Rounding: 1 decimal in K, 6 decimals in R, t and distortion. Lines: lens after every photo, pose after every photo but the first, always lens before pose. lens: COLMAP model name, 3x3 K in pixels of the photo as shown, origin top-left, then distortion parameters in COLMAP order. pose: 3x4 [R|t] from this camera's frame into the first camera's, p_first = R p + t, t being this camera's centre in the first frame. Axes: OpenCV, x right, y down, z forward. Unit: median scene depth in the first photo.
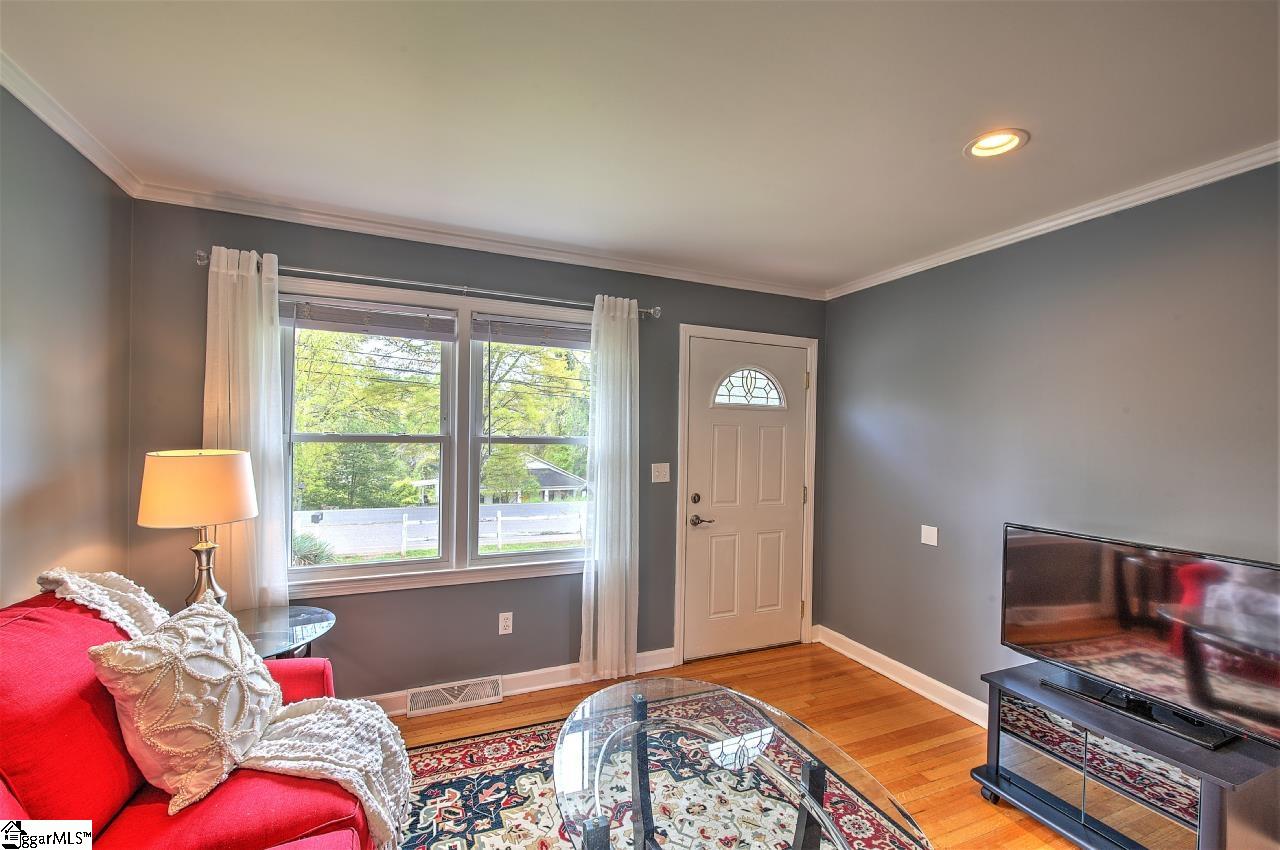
lens RADIAL K [[546.5, 0, 642.1], [0, 546.5, 436.6], [0, 0, 1]] dist [-0.000921, -0.000198]
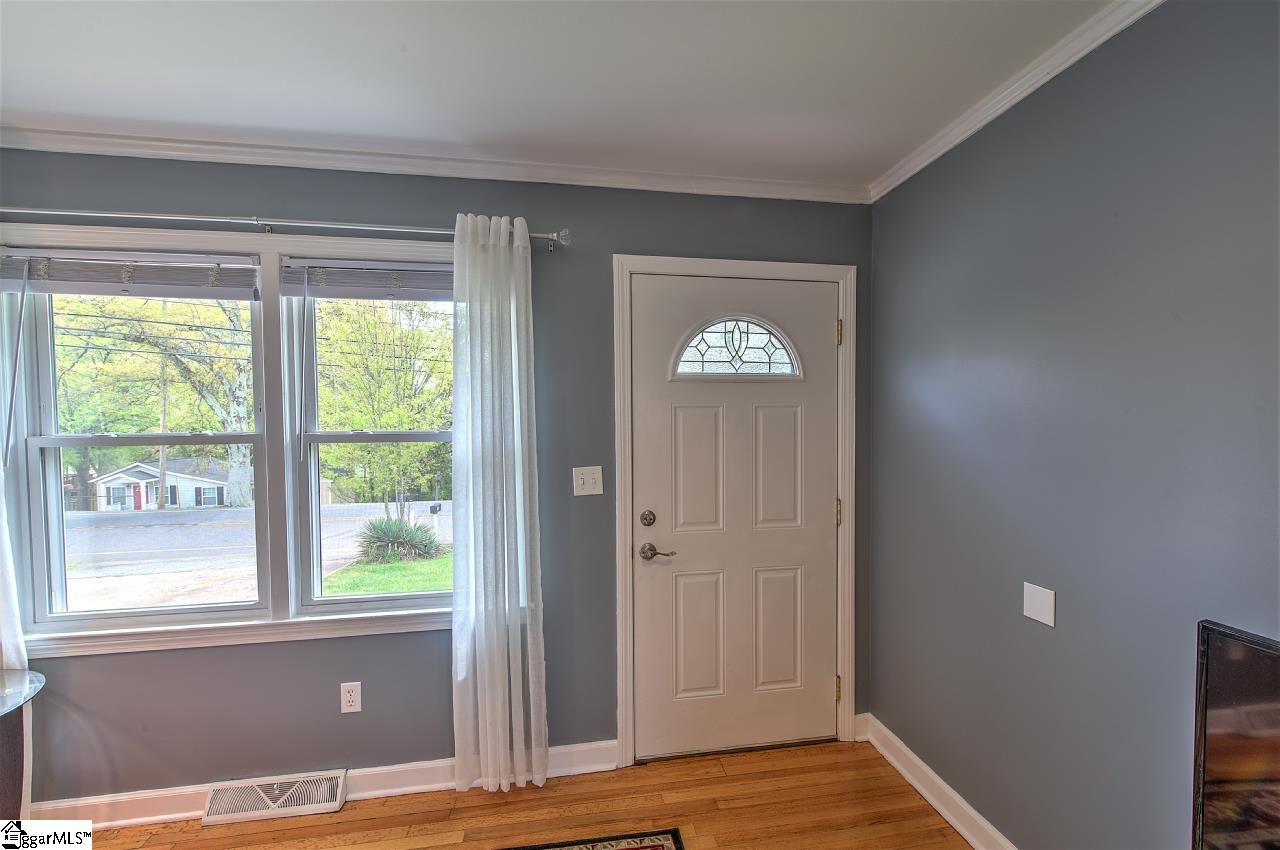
lens RADIAL K [[542.8, 0, 646.5], [0, 542.8, 437.8], [0, 0, 1]] dist [0.002372, -0.002950]
pose [[0.970459, -0.019708, -0.240461, 0.261770], [0.024561, 0.999550, 0.017199, 0.003624], [0.240014, -0.022597, 0.970506, 0.369897]]
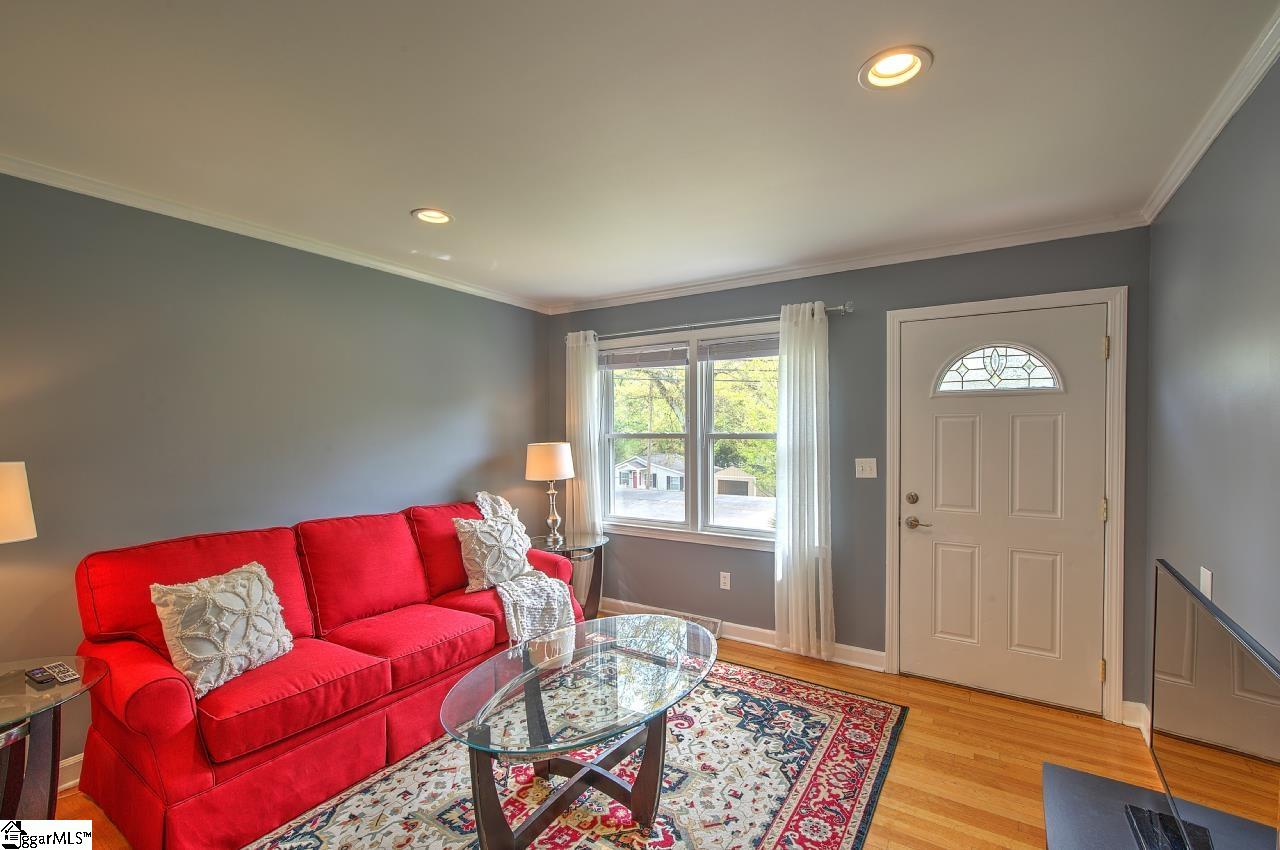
lens RADIAL K [[542.8, 0, 646.5], [0, 542.8, 437.8], [0, 0, 1]] dist [0.002372, -0.002950]
pose [[0.560226, -0.009128, -0.828289, 0.612204], [0.008663, 0.999949, -0.005161, 0.013311], [0.828294, -0.004284, 0.560277, 0.129279]]
